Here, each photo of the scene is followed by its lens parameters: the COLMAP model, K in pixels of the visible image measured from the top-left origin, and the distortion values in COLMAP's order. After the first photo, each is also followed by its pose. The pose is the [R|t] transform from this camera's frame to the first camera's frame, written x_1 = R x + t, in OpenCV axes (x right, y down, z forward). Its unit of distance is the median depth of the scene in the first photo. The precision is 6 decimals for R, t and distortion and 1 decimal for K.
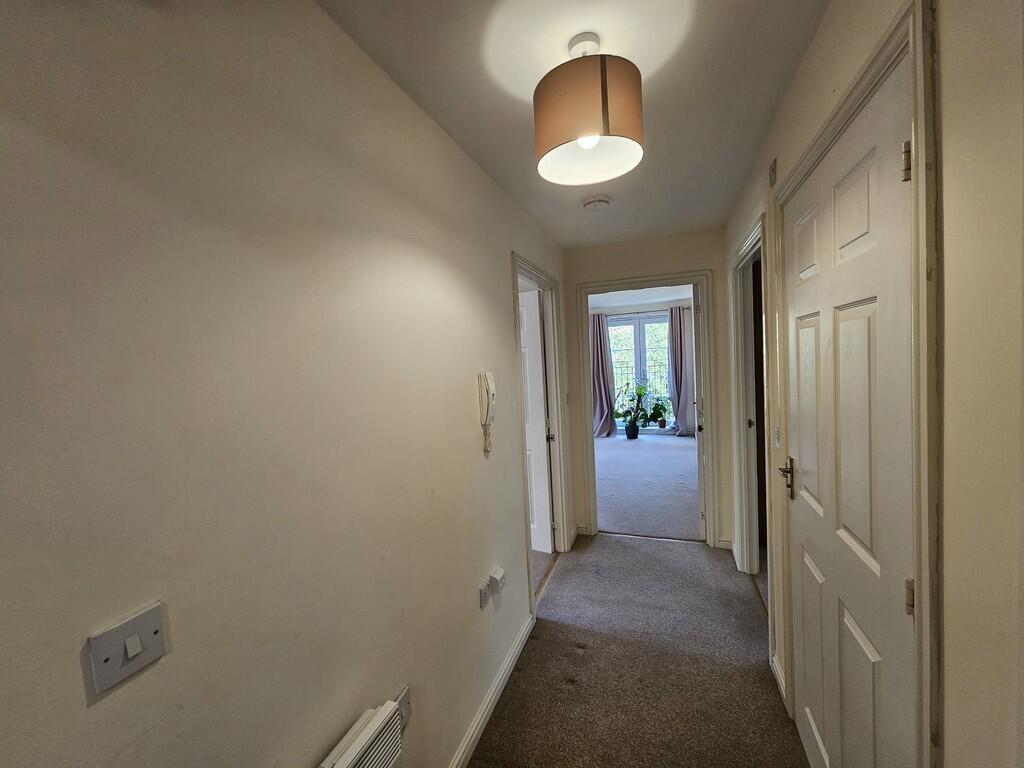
lens RADIAL K [[421.0, 0, 509.6], [0, 421.0, 381.2], [0, 0, 1]] dist [-0.000137, -0.000050]
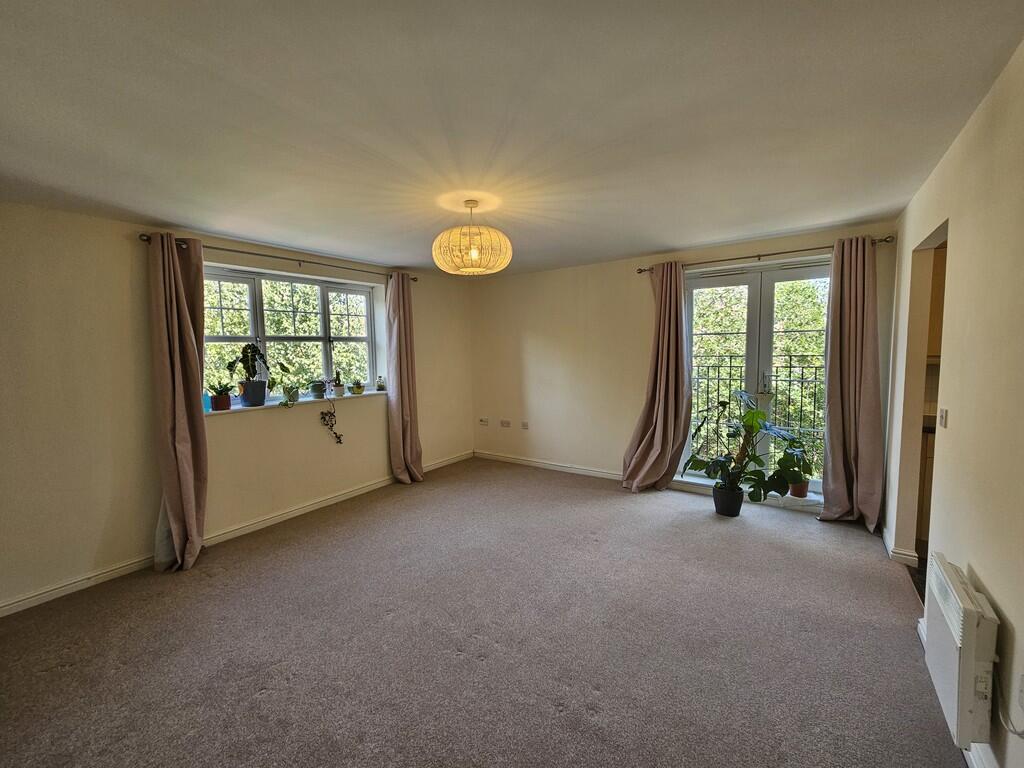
lens RADIAL K [[421.0, 0, 509.6], [0, 421.0, 381.2], [0, 0, 1]] dist [-0.000137, -0.000050]
pose [[0.965510, 0.055172, -0.254455, 0.162220], [-0.046422, 0.998110, 0.040269, -0.027058], [0.256196, -0.027067, 0.966246, 0.464034]]
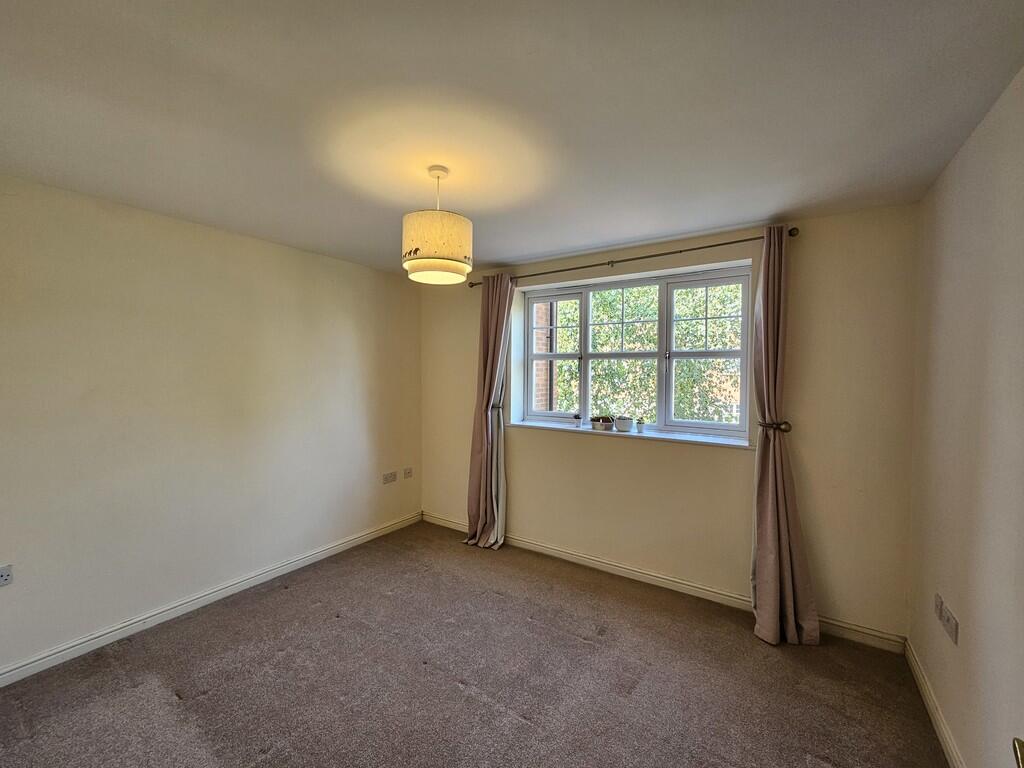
lens RADIAL K [[421.0, 0, 509.6], [0, 421.0, 381.2], [0, 0, 1]] dist [-0.000137, -0.000050]
pose [[-0.222862, 0.076115, -0.971874, 0.214629], [-0.046970, 0.994951, 0.088693, -0.053694], [0.973718, 0.065415, -0.218161, 0.895329]]
